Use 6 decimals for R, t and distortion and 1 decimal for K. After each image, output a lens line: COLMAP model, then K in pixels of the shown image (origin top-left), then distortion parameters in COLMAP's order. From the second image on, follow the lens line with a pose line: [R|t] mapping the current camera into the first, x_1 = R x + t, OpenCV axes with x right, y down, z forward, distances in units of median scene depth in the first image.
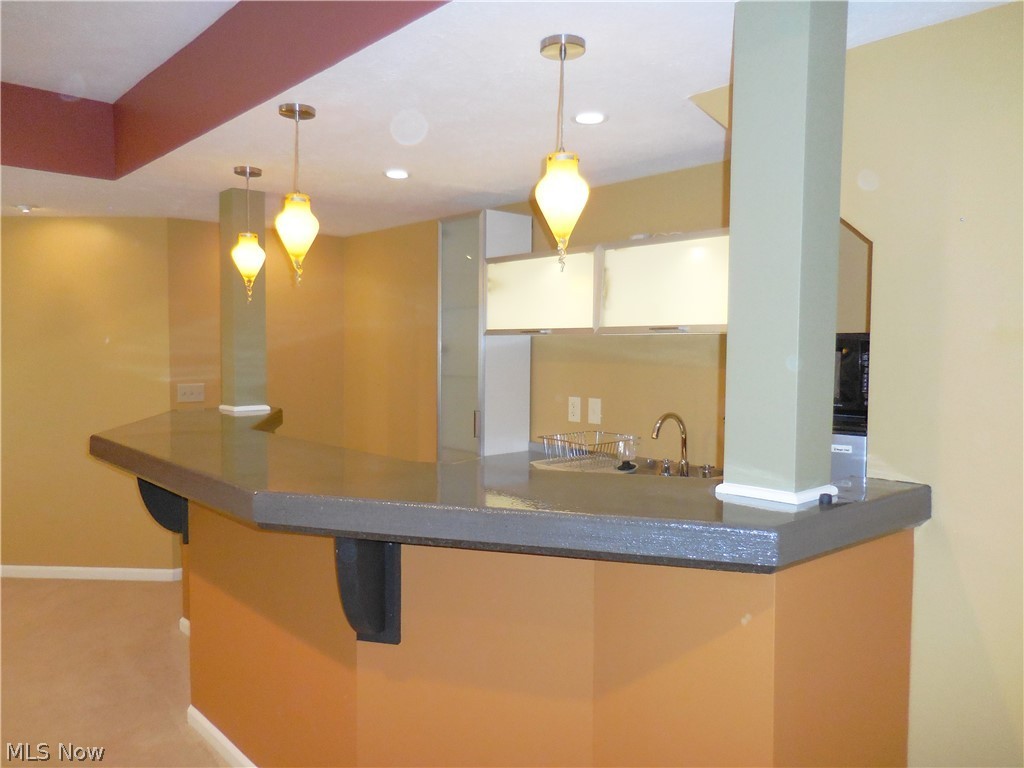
lens RADIAL K [[790.5, 0, 511.0], [0, 790.5, 387.1], [0, 0, 1]] dist [0.008500, -0.000694]
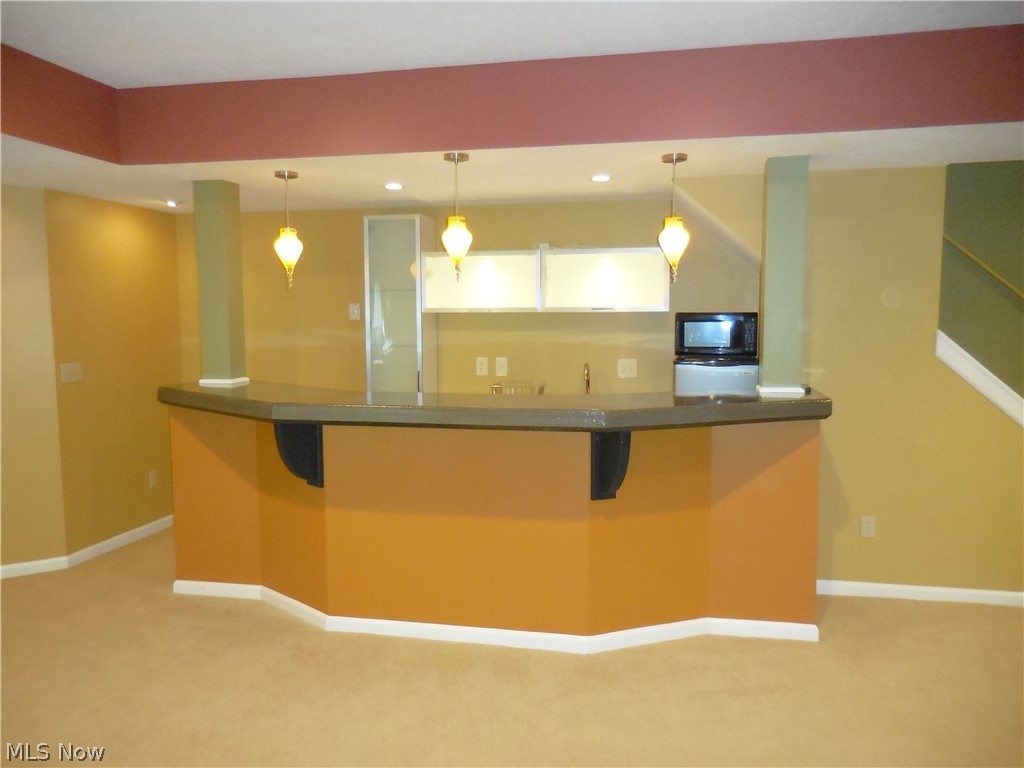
lens RADIAL K [[790.5, 0, 501.8], [0, 790.5, 388.5], [0, 0, 1]] dist [0.008500, -0.000694]
pose [[0.805958, -0.068221, 0.588029, -0.772360], [0.041189, 0.997392, 0.059260, -0.014288], [-0.590538, -0.023541, 0.806666, -0.131861]]
